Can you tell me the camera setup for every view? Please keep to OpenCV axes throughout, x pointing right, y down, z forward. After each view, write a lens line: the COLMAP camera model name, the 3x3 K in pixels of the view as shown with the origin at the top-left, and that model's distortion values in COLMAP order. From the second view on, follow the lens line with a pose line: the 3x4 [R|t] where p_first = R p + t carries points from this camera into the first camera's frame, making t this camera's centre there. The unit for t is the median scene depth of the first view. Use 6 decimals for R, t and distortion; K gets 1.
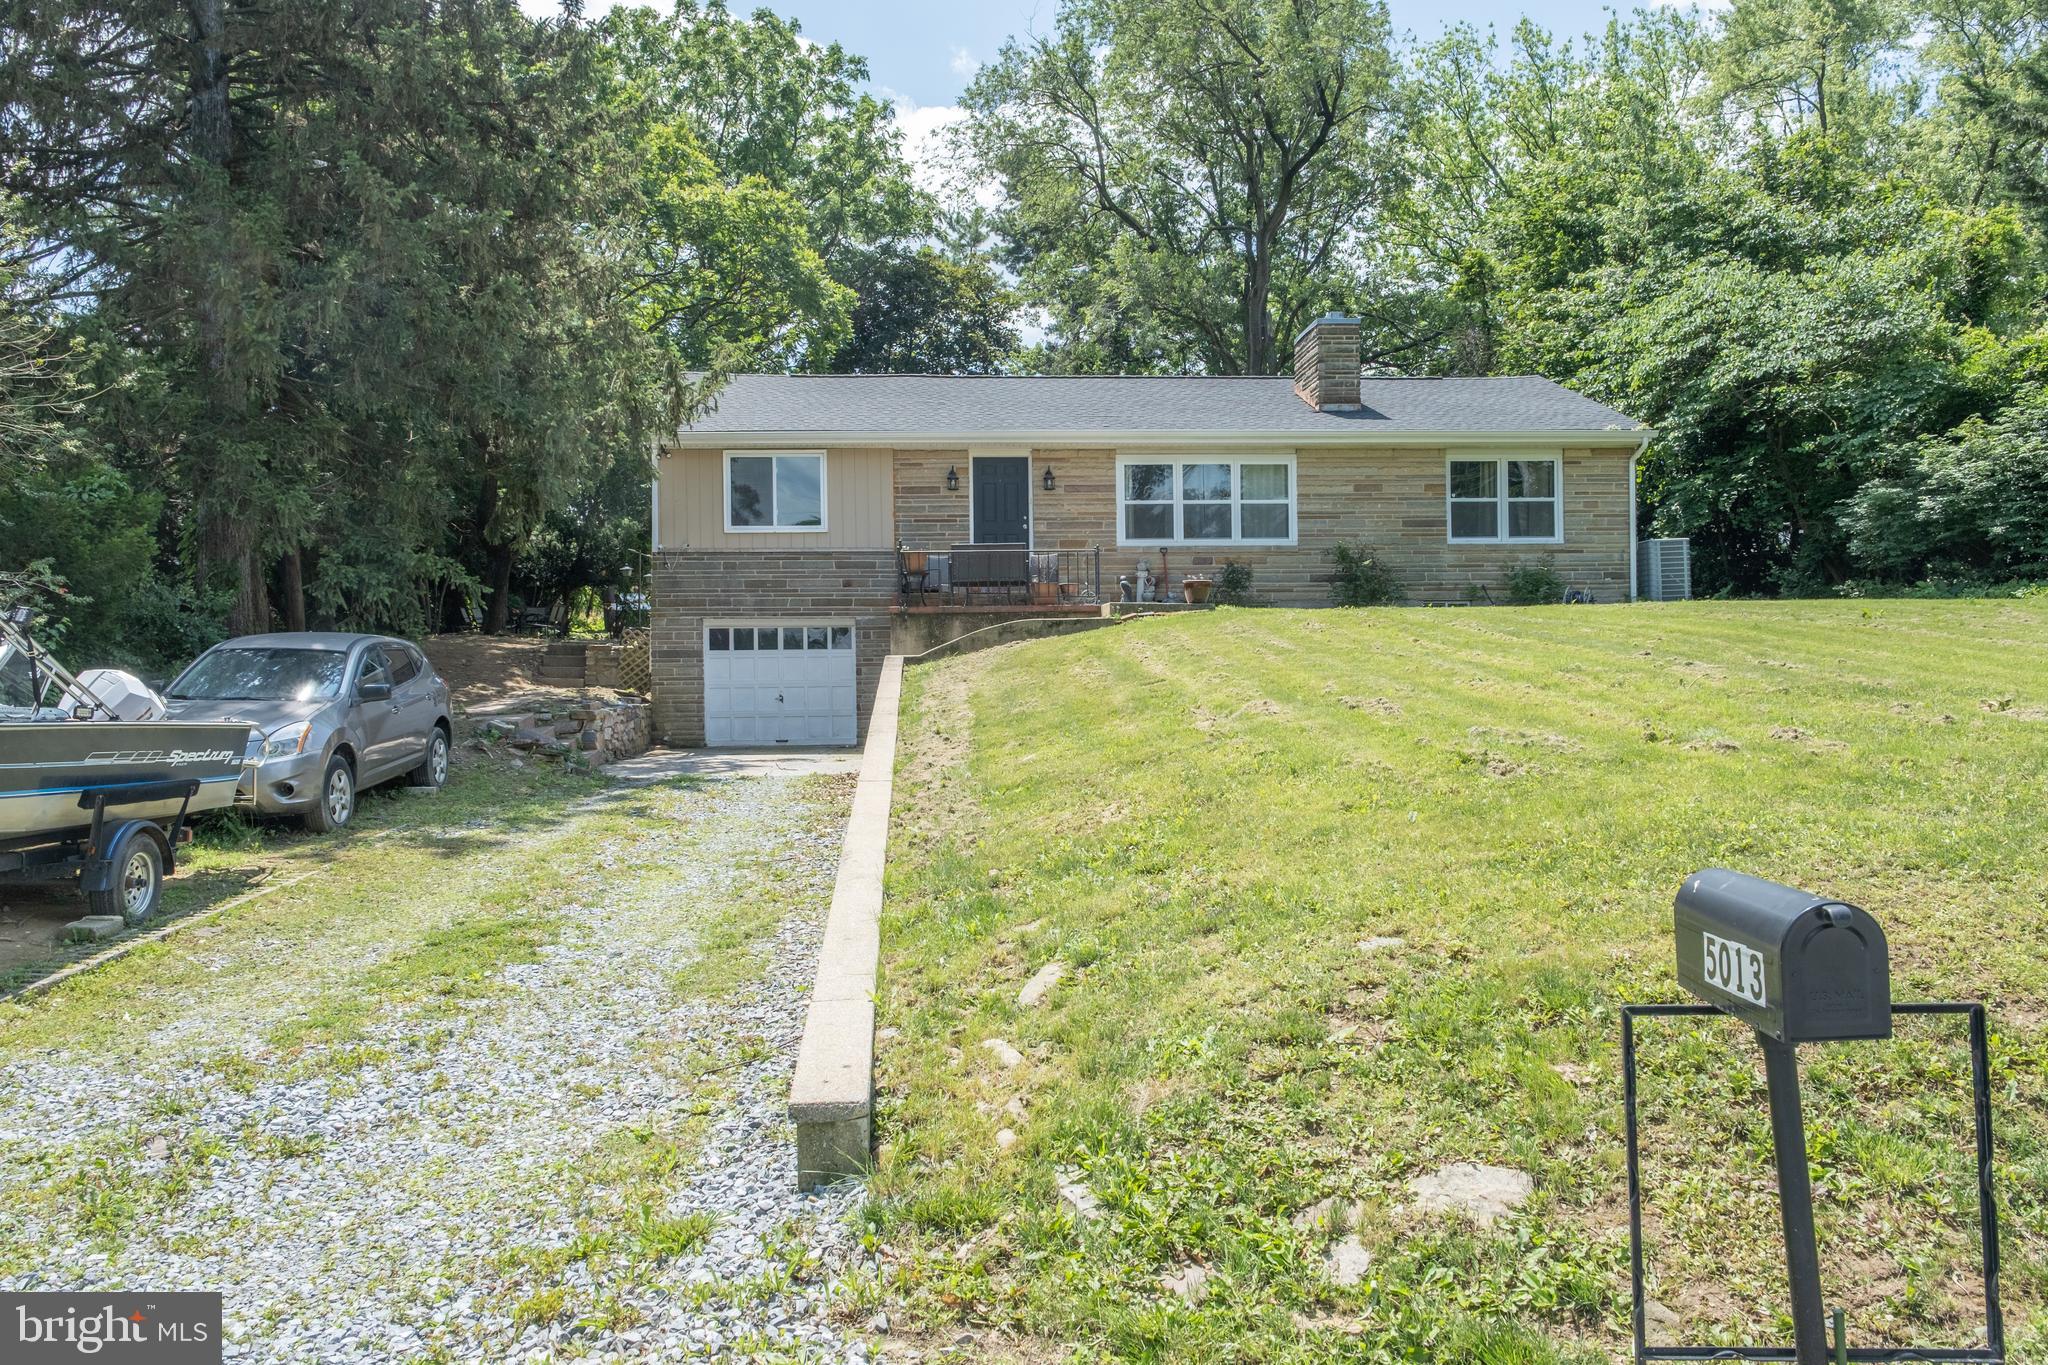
lens RADIAL K [[1485.2, 0, 1031.1], [0, 1485.2, 671.1], [0, 0, 1]] dist [-0.003200, -0.000806]
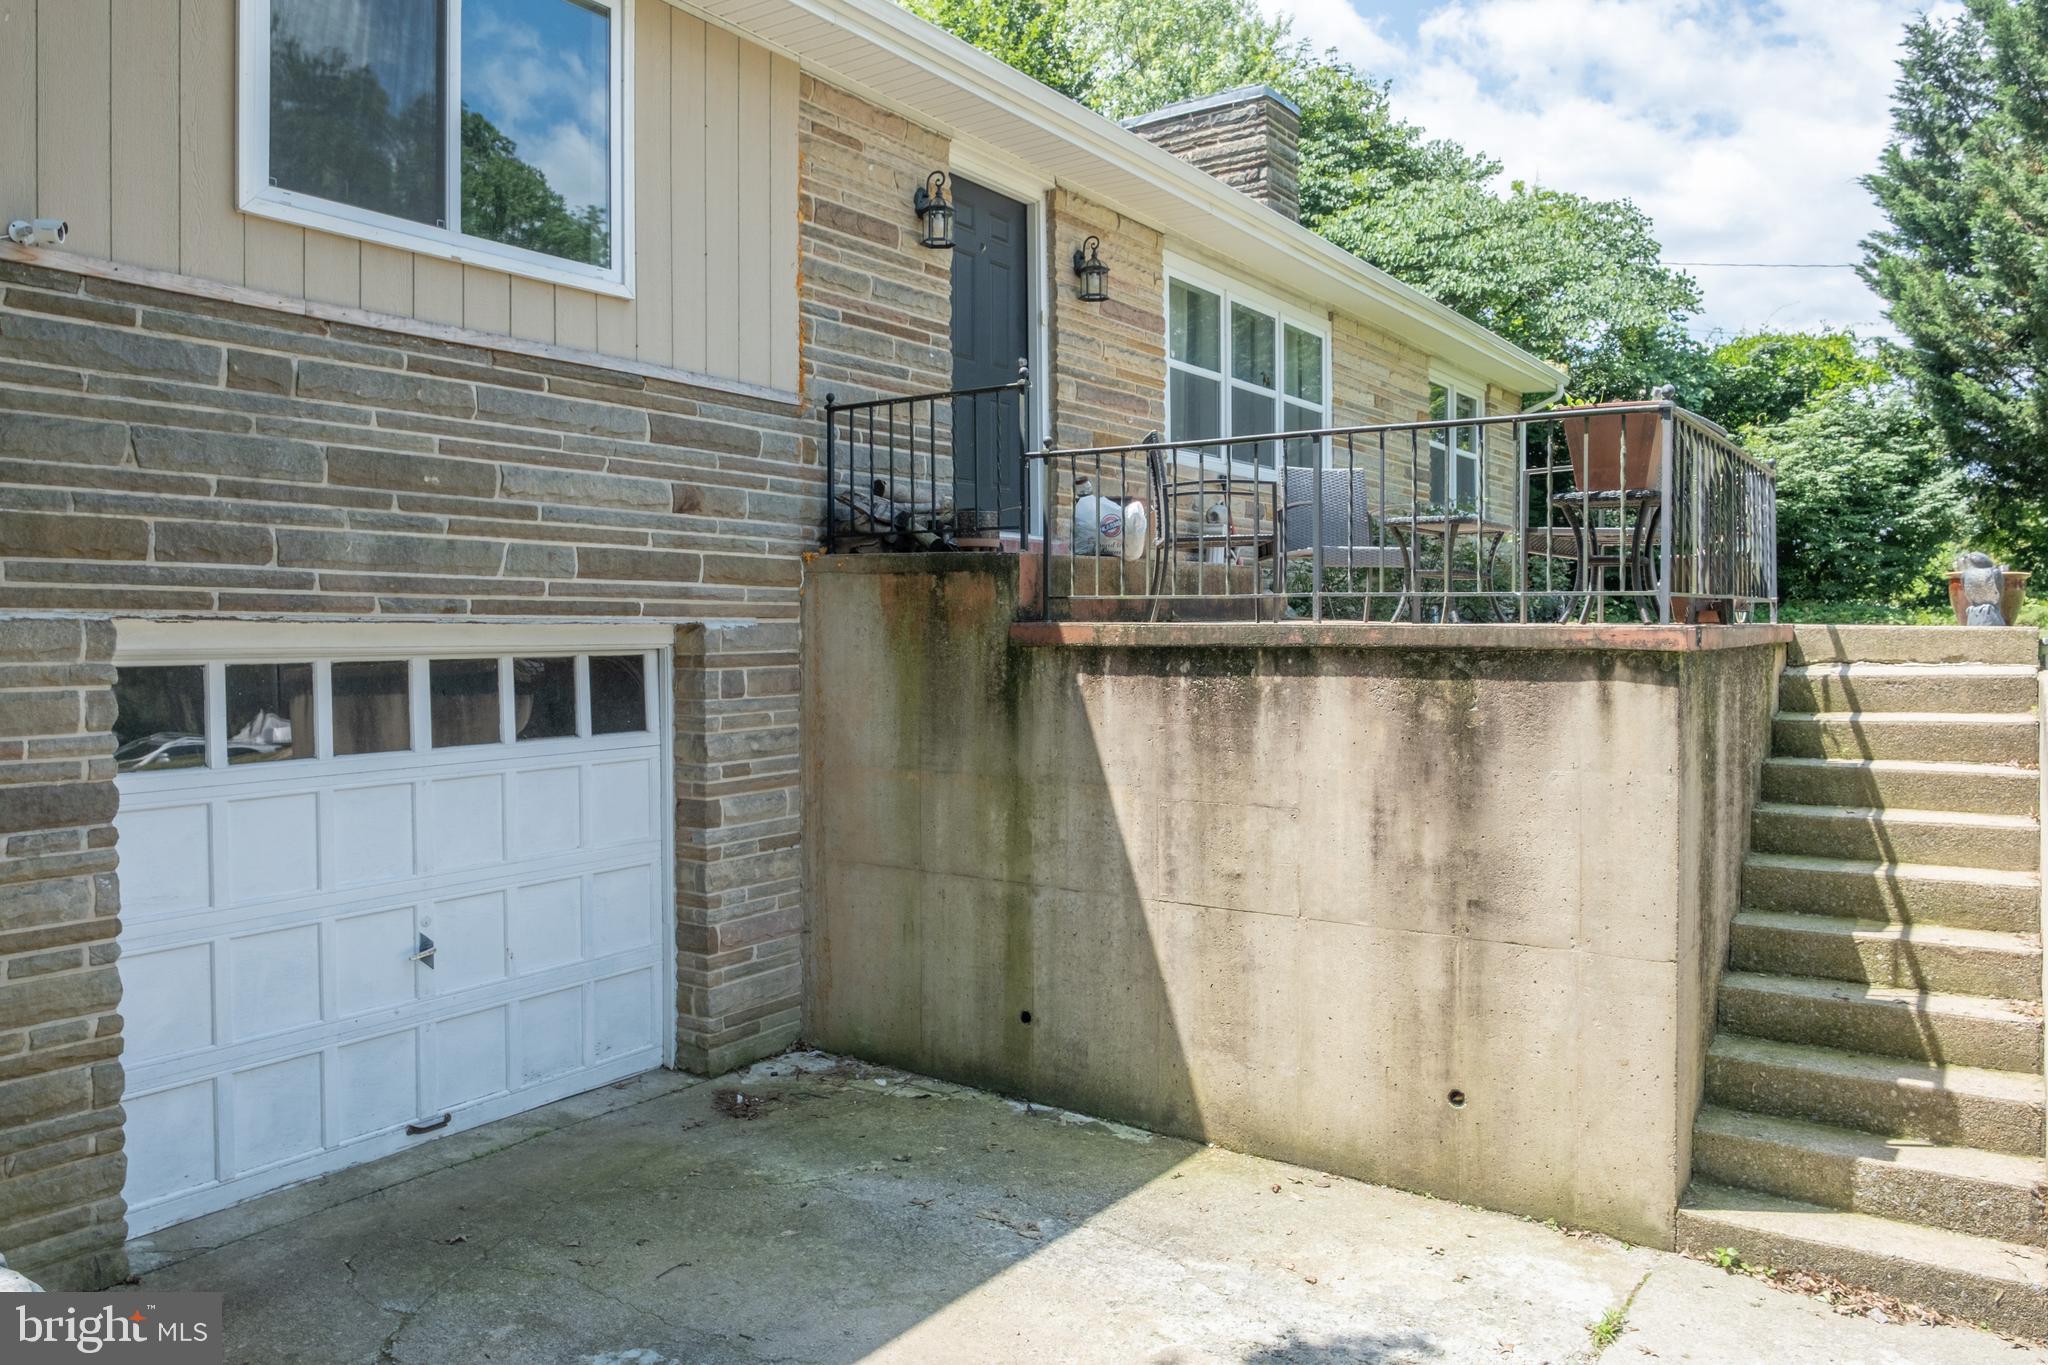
lens RADIAL K [[1425.6, 0, 1025.5], [0, 1425.6, 629.6], [0, 0, 1]] dist [-0.004382, -0.001718]
pose [[0.633447, 0.008690, 0.773738, -0.279418], [-0.005959, 0.999962, -0.006353, -0.032482], [-0.773763, -0.000587, 0.633474, 0.757015]]
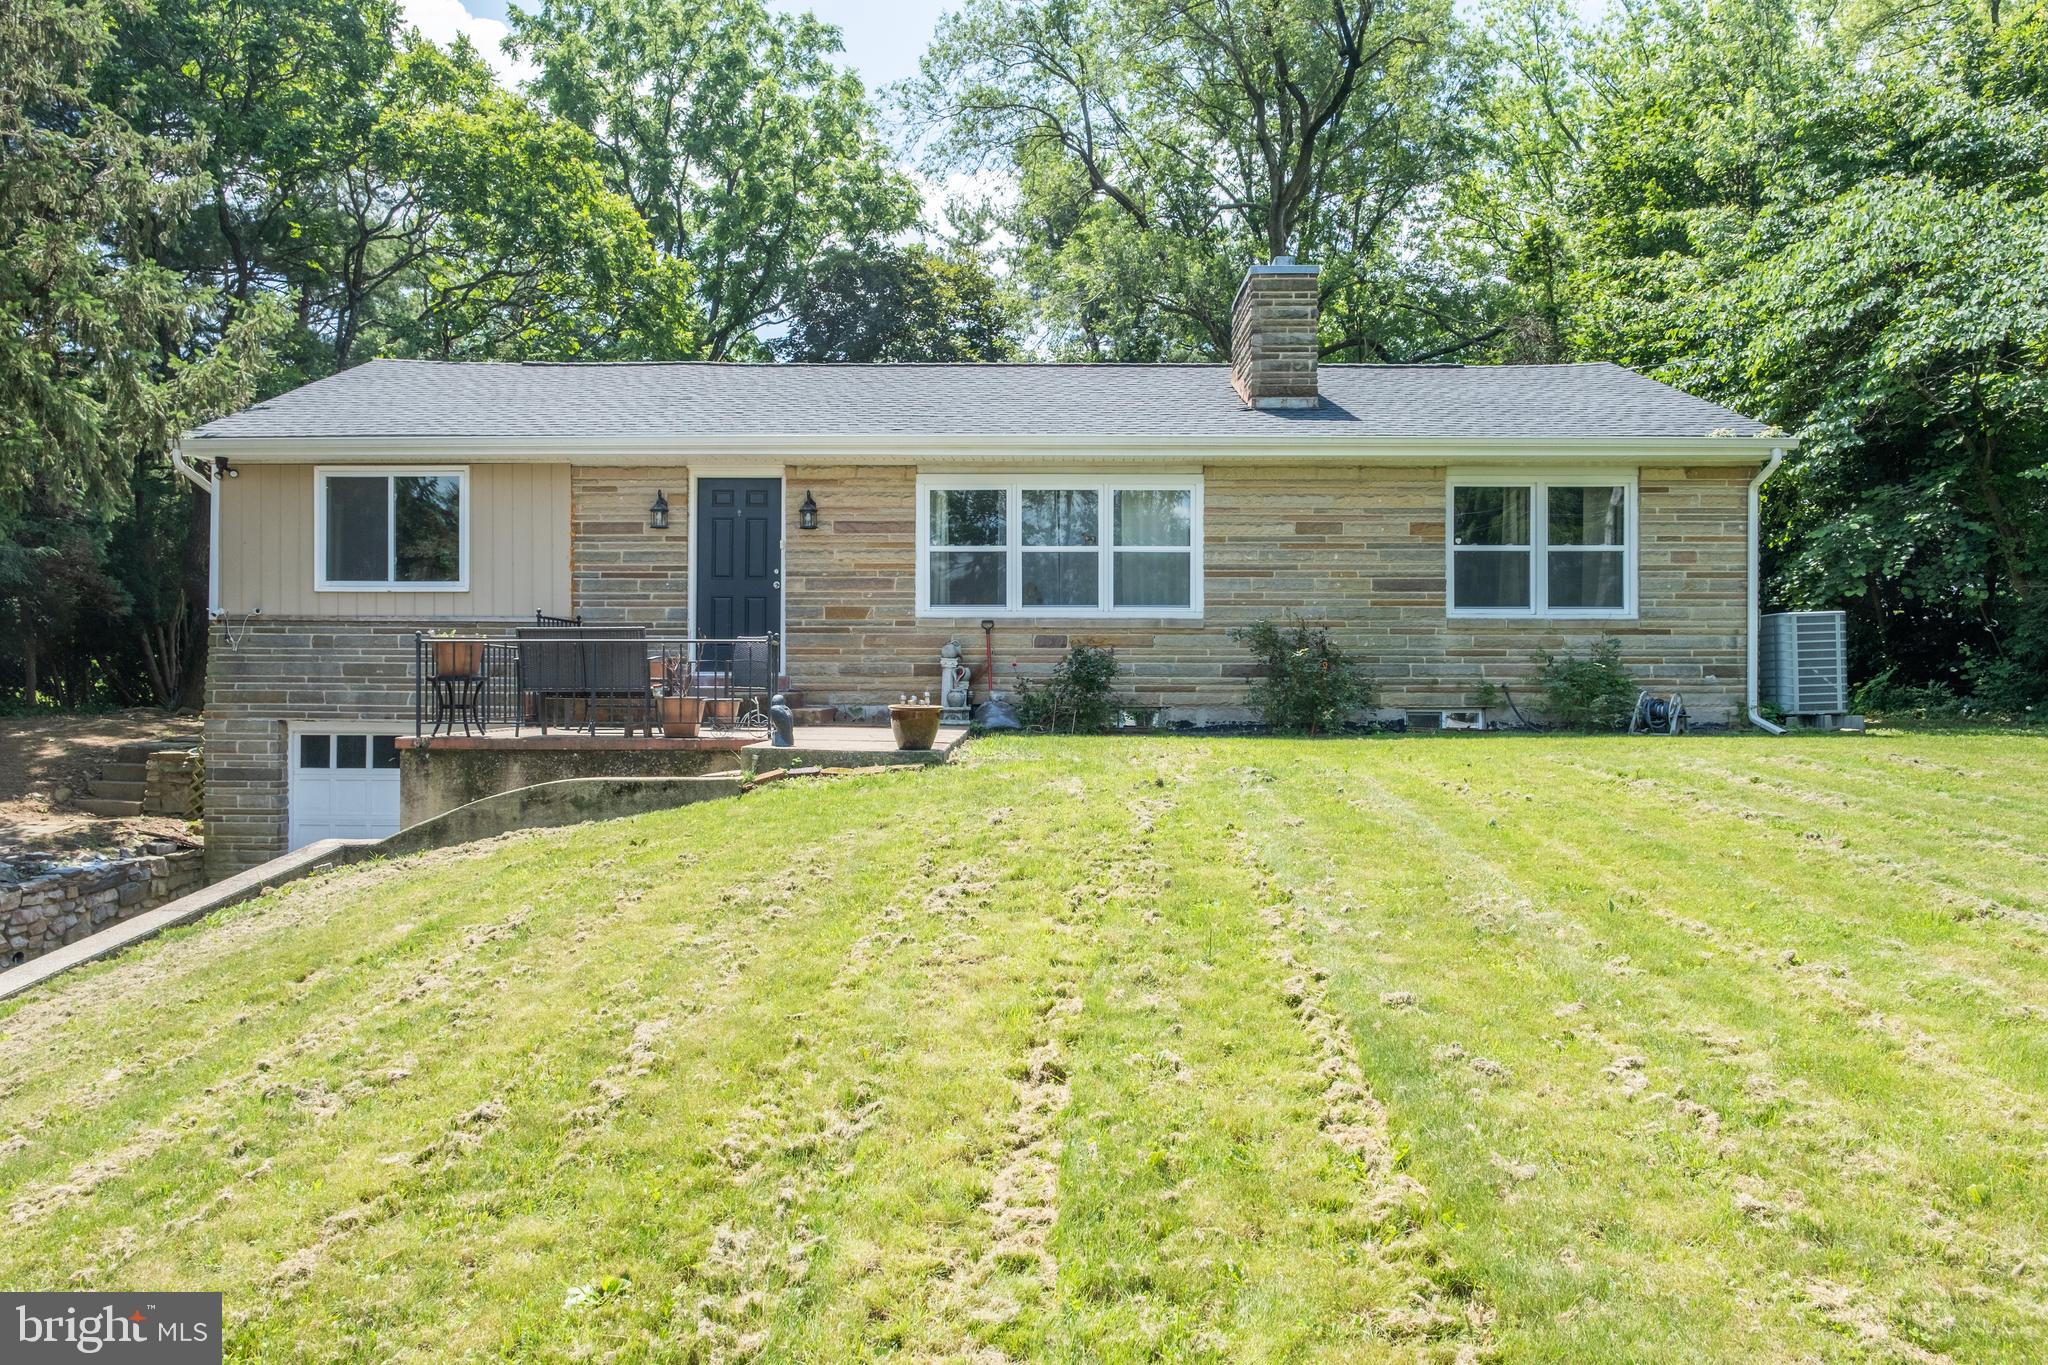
lens RADIAL K [[1415.9, 0, 1012.7], [0, 1415.9, 682.9], [0, 0, 1]] dist [-0.011787, -0.000090]
pose [[0.996149, 0.015401, -0.086315, 0.149618], [-0.015624, 0.999876, -0.001911, -0.054271], [0.086275, 0.003252, 0.996266, 0.388563]]
